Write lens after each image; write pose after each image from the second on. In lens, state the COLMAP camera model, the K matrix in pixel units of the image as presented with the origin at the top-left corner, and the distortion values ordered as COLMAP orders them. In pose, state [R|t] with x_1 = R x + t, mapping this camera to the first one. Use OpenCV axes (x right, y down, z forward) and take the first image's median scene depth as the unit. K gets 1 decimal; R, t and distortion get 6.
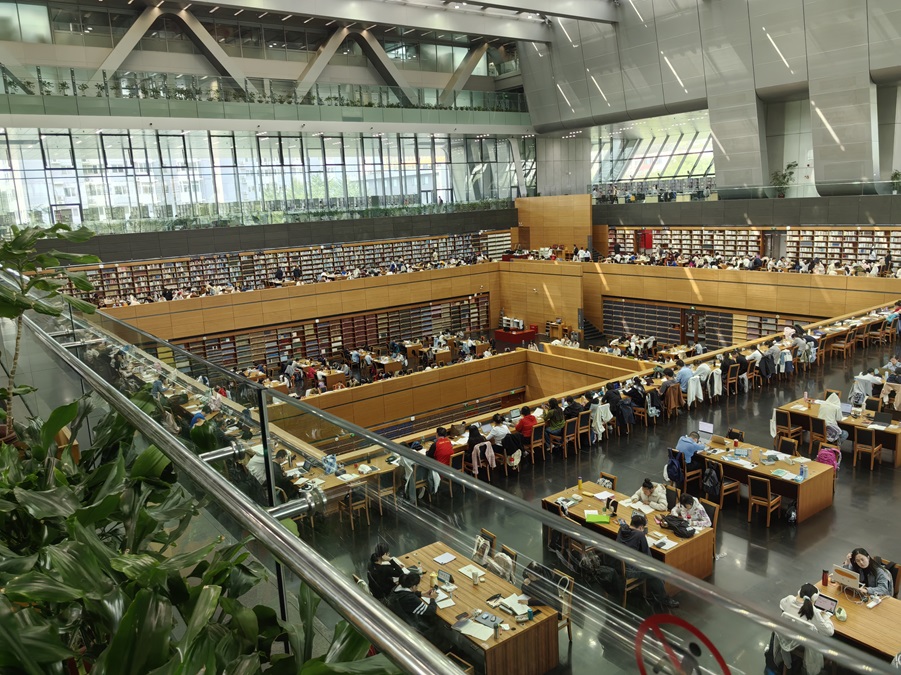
lens RADIAL K [[724.1, 0, 451.7], [0, 724.1, 340.2], [0, 0, 1]] dist [0.048657, -0.058794]
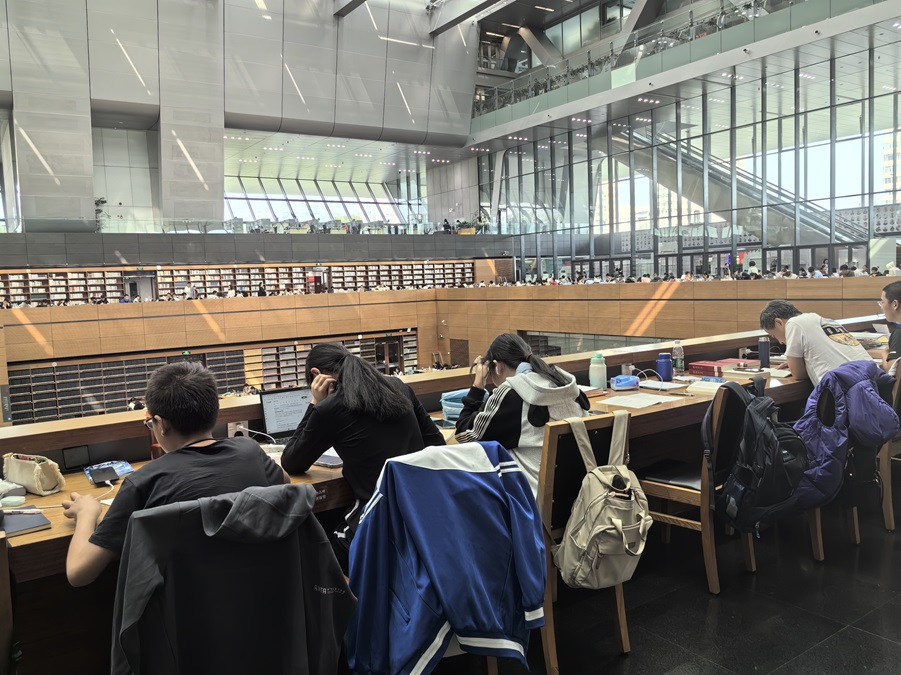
lens RADIAL K [[724.1, 0, 451.2], [0, 724.1, 336.6], [0, 0, 1]] dist [0.048657, -0.058794]
pose [[0.036265, -0.027833, 0.998955, -0.406067], [0.231700, 0.972608, 0.018687, -0.010042], [-0.972111, 0.230780, 0.041721, 0.667120]]
